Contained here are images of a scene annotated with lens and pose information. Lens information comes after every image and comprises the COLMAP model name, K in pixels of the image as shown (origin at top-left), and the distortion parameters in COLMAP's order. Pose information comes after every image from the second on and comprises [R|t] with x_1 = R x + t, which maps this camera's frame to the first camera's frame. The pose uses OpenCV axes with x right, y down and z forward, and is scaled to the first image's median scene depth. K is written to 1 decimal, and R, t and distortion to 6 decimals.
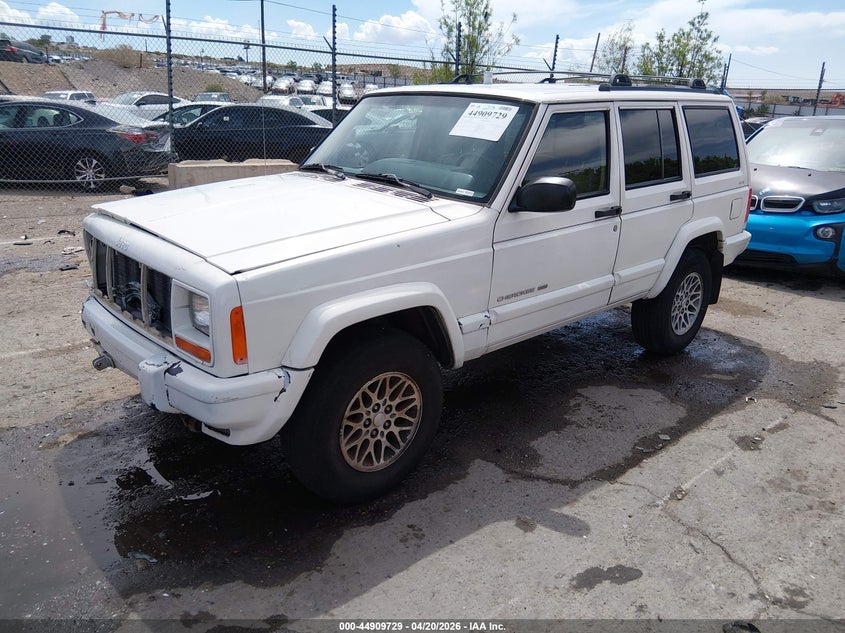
lens RADIAL K [[630.0, 0, 422.5], [0, 630.0, 316.5], [0, 0, 1]] dist [0.053477, -0.103072]
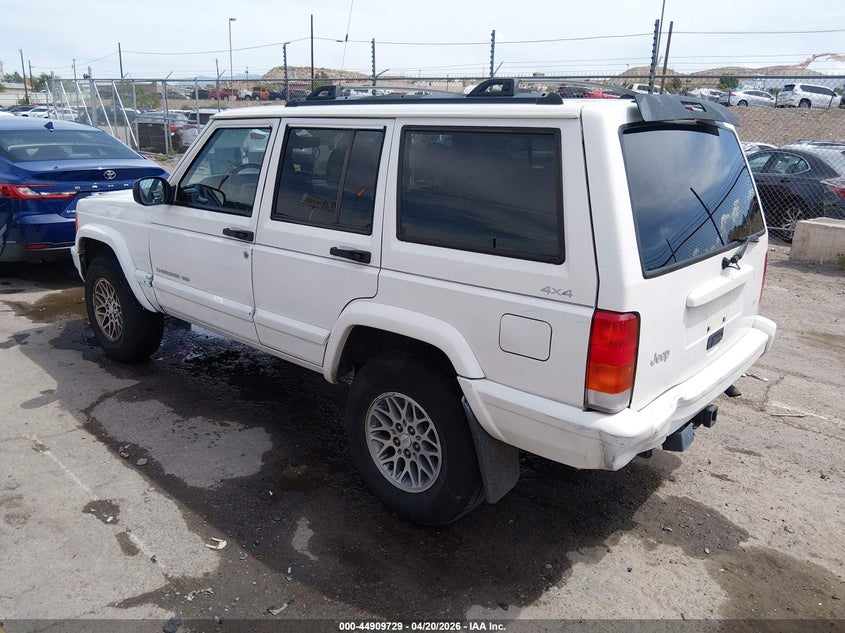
lens RADIAL K [[666.8, 0, 422.5], [0, 666.8, 316.5], [0, 0, 1]] dist [0.059094, -0.129923]
pose [[0.100422, 0.254382, -0.961876, 1.265727], [-0.350500, 0.913833, 0.205084, -0.341859], [0.931163, 0.316542, 0.180929, 1.084451]]
